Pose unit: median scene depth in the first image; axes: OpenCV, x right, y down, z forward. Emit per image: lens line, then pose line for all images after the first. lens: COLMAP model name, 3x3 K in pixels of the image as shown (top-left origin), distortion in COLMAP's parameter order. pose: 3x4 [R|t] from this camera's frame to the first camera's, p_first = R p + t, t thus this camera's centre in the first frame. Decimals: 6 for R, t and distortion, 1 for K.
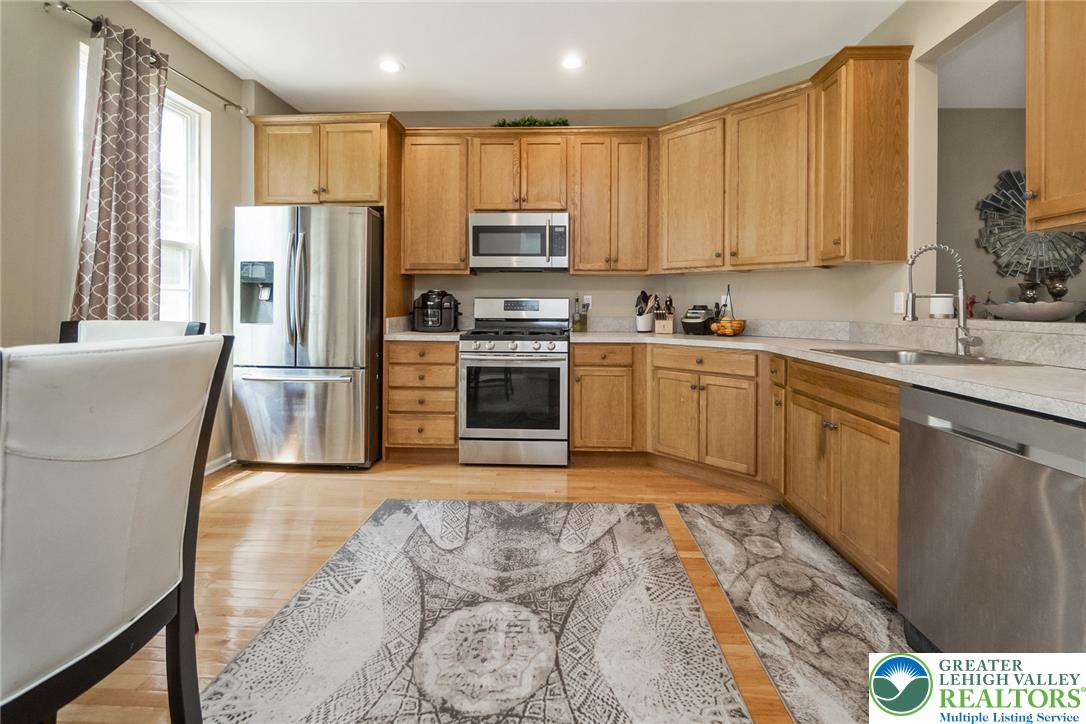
lens RADIAL K [[468.2, 0, 546.5], [0, 468.2, 303.8], [0, 0, 1]] dist [-0.003357, -0.000531]
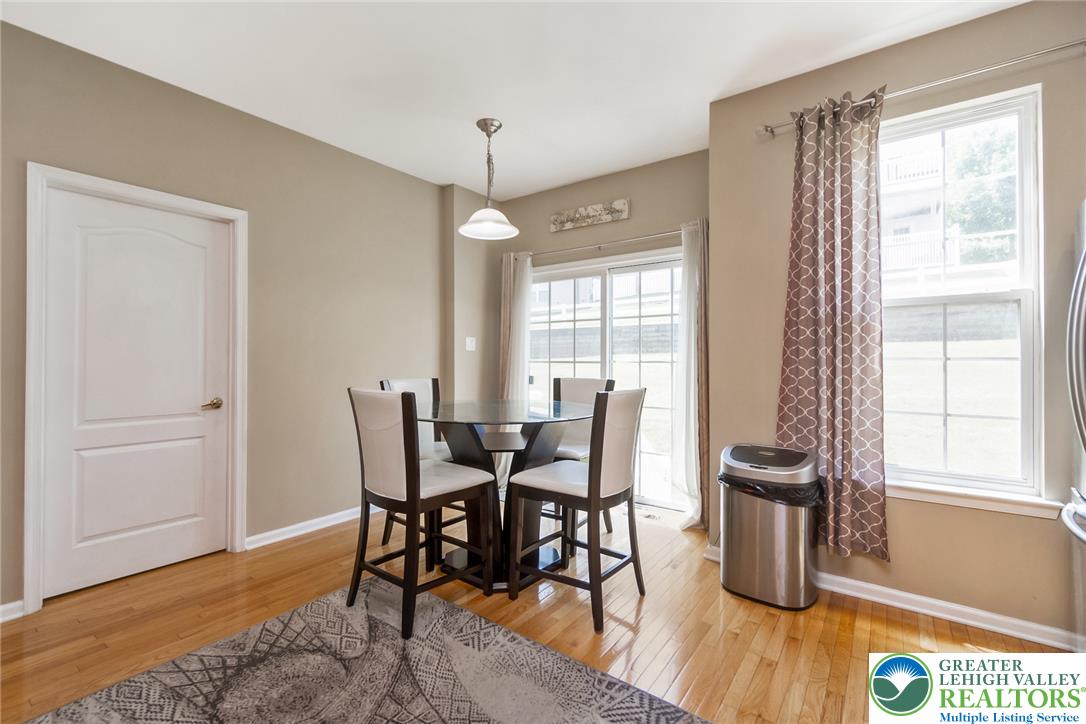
lens RADIAL K [[468.2, 0, 544.3], [0, 468.2, 358.8], [0, 0, 1]] dist [-0.003357, -0.000531]
pose [[-0.562080, -0.019068, -0.826863, 0.360423], [-0.002081, 0.999764, -0.021640, -0.023129], [0.827080, -0.010442, -0.561987, 1.397688]]
